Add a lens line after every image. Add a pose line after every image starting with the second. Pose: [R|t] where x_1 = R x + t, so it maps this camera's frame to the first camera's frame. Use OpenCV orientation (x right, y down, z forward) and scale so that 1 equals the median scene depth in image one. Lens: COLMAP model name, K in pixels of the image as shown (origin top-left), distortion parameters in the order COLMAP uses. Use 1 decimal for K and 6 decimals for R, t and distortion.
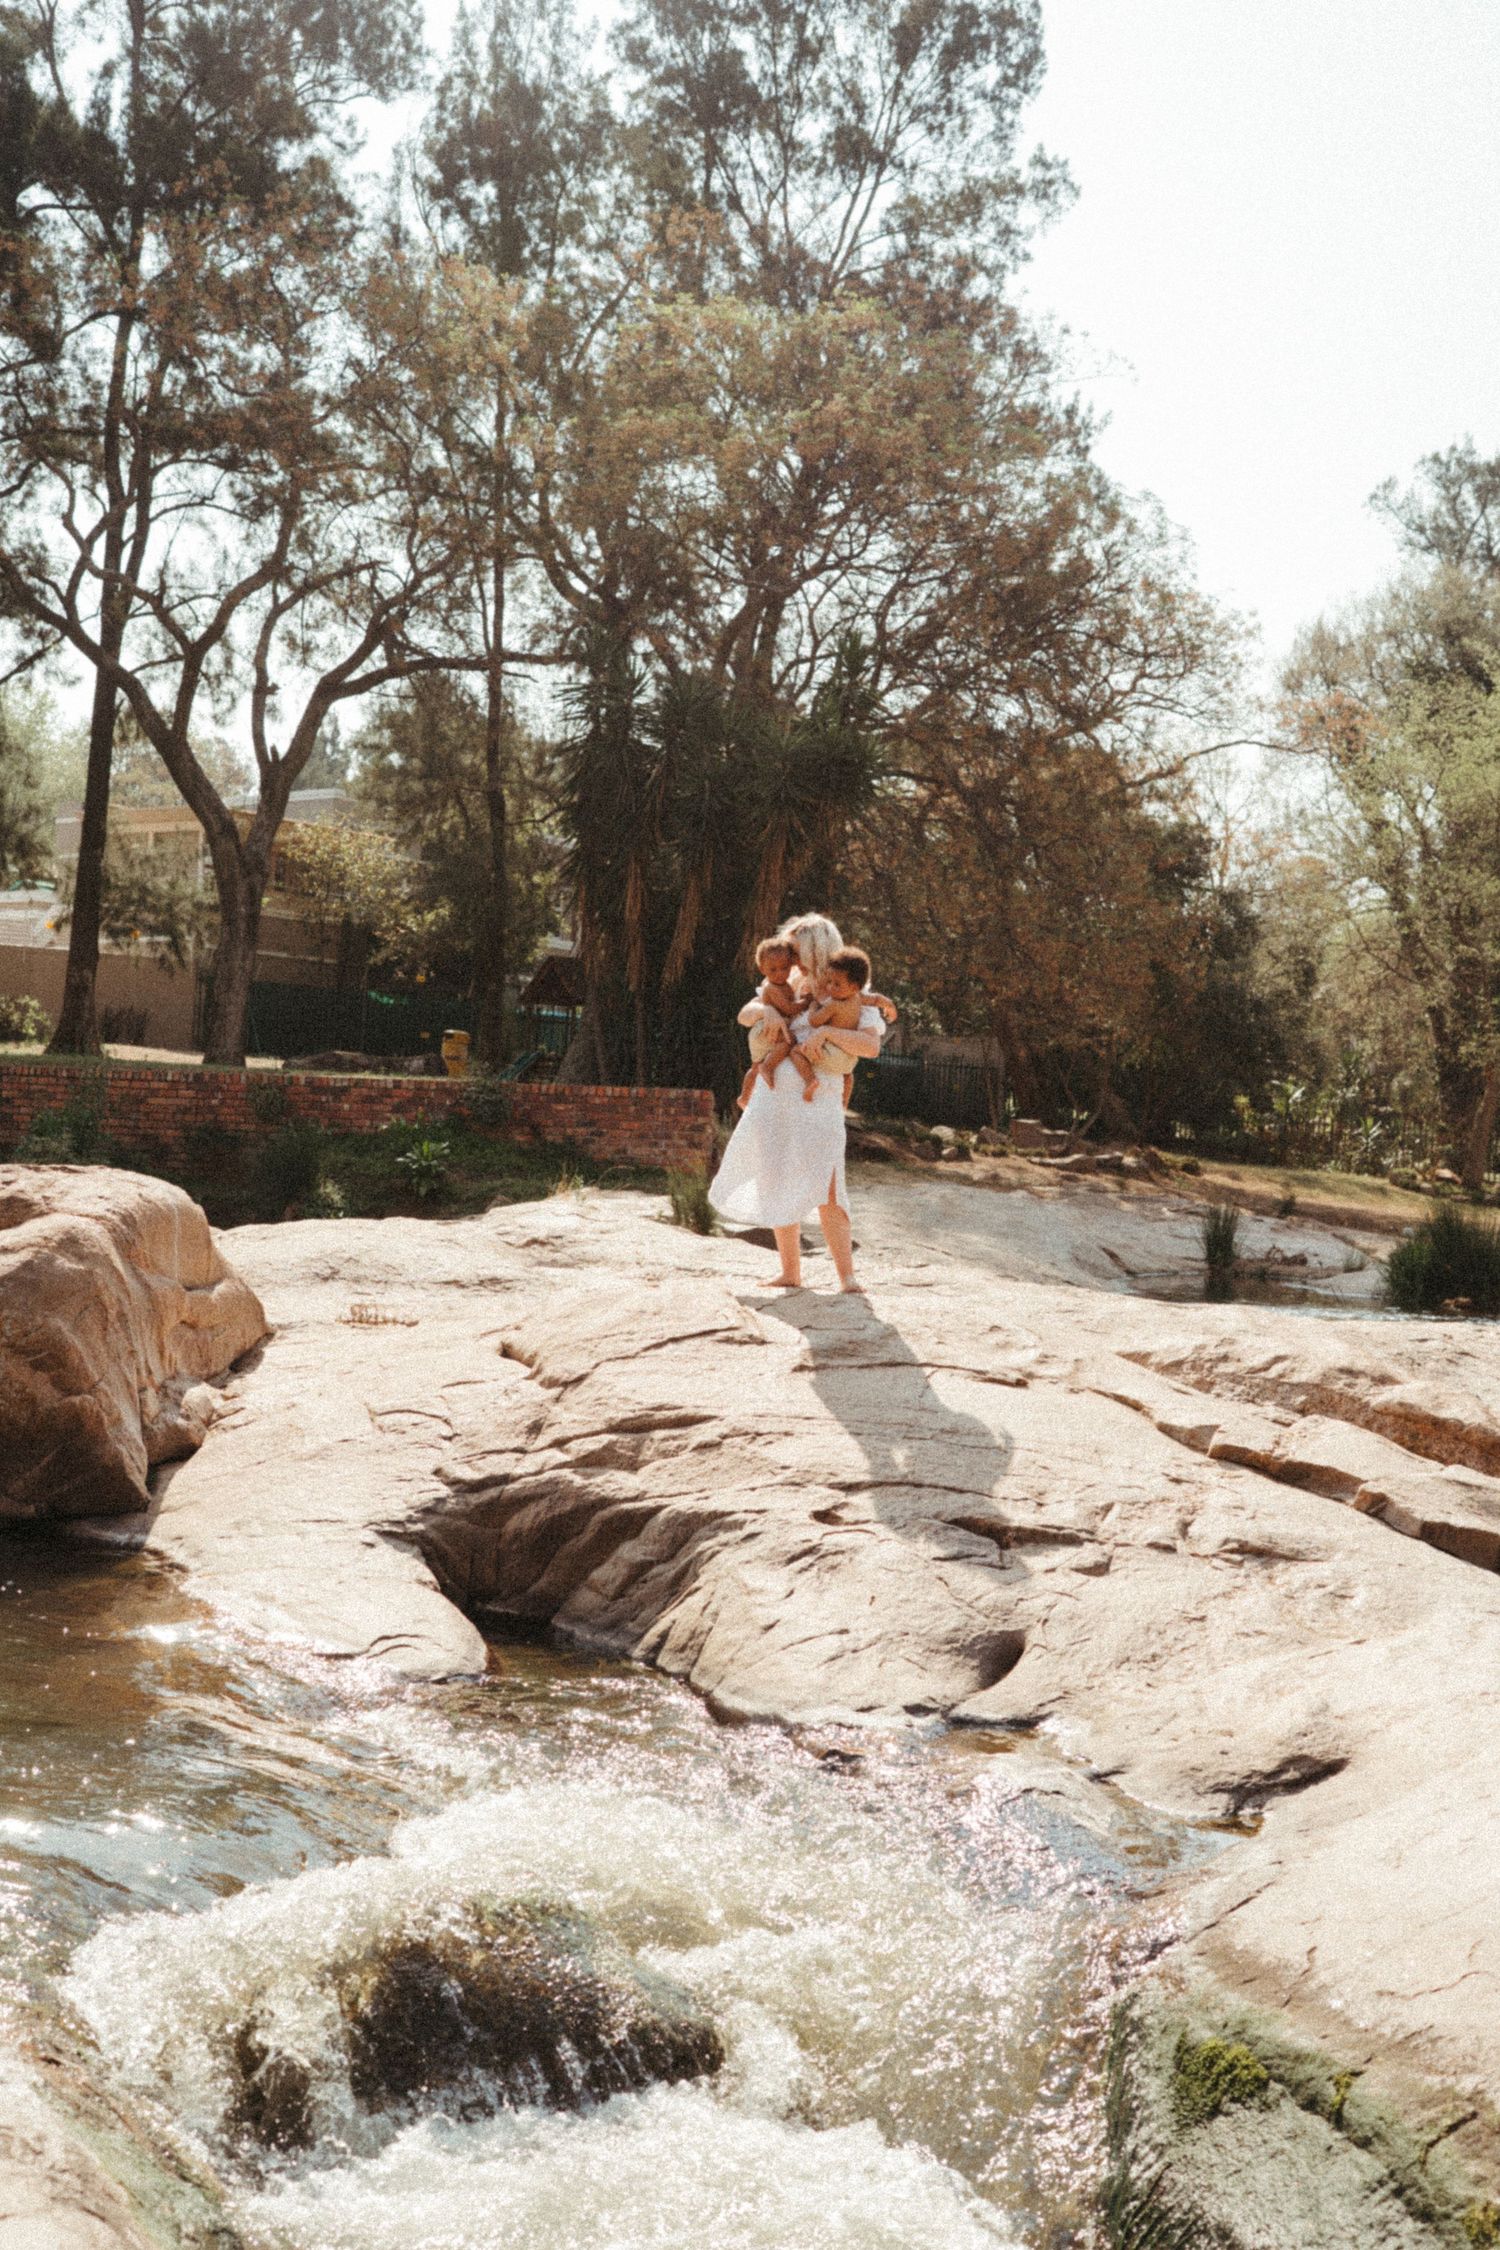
lens RADIAL K [[2237.4, 0, 704.9], [0, 2237.4, 1129.6], [0, 0, 1]] dist [-0.044769, 0.186059]
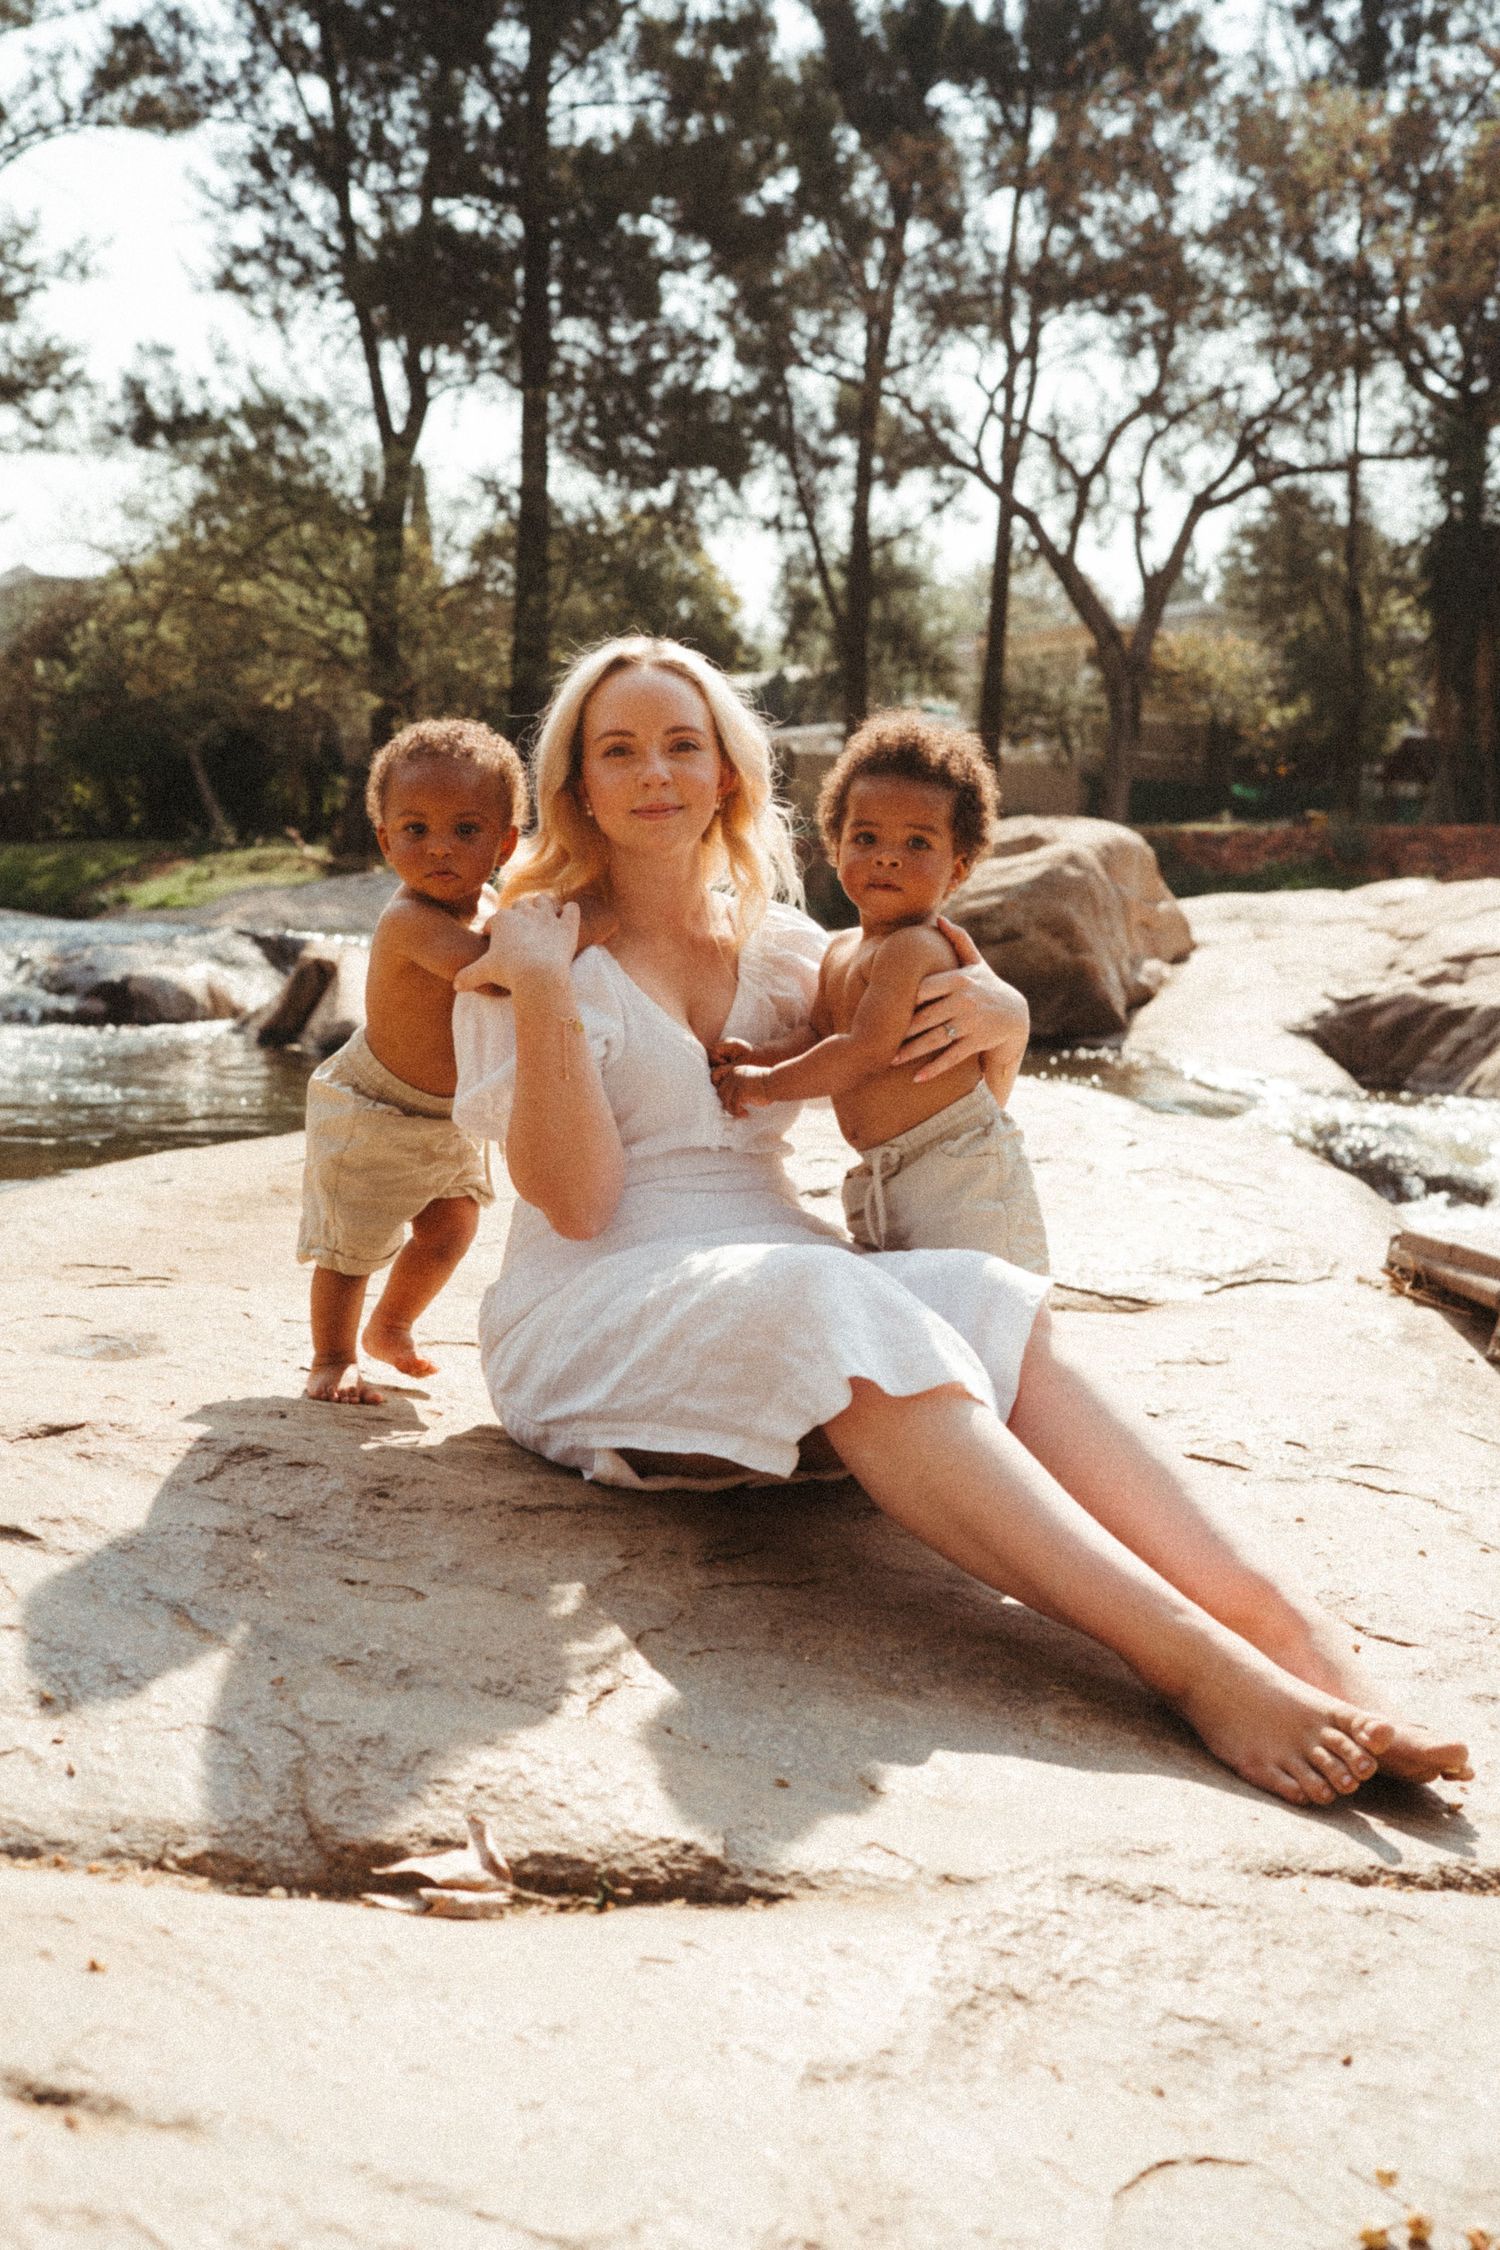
lens RADIAL K [[2143.5, 0, 727.9], [0, 2143.5, 1153.1], [0, 0, 1]] dist [-0.058075, 0.159909]
pose [[0.930030, 0.010985, -0.367319, 0.008088], [0.022520, 0.995971, 0.086807, 0.028990], [0.366792, -0.089005, 0.926035, -0.108944]]
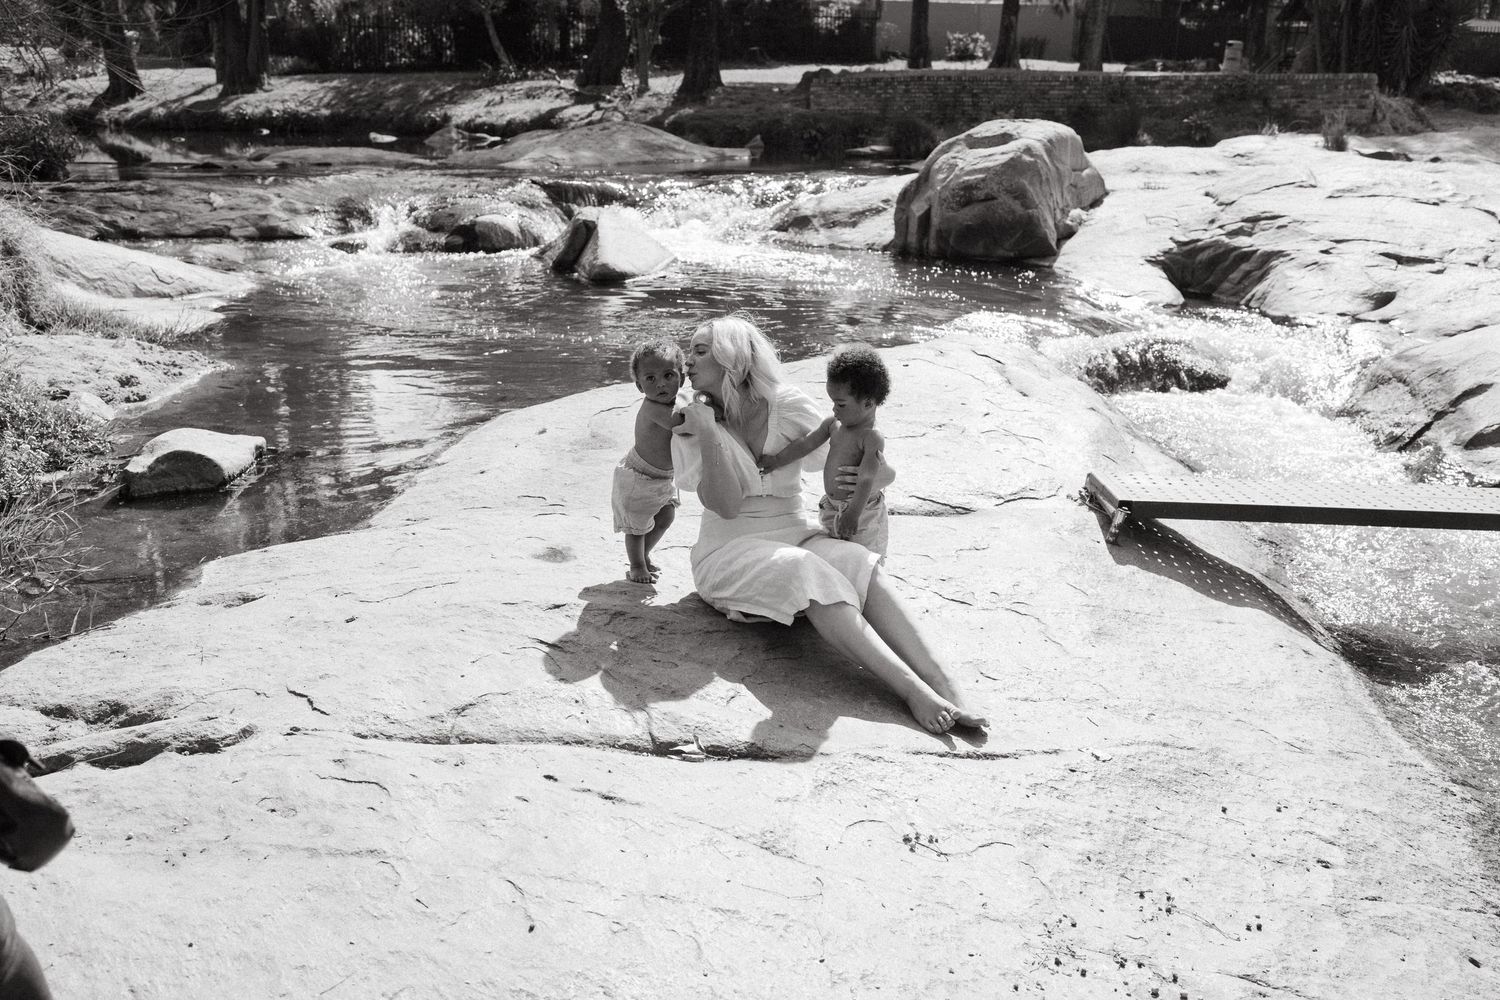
lens RADIAL K [[1430.4, 0, 750.0], [0, 1430.4, 500.0], [0, 0, 1]] dist [-0.054198, 0.143990]
pose [[0.905238, 0.081450, -0.417025, 0.033628], [0.031037, 0.966158, 0.256076, 0.002602], [0.423770, -0.244753, 0.872075, -0.157648]]
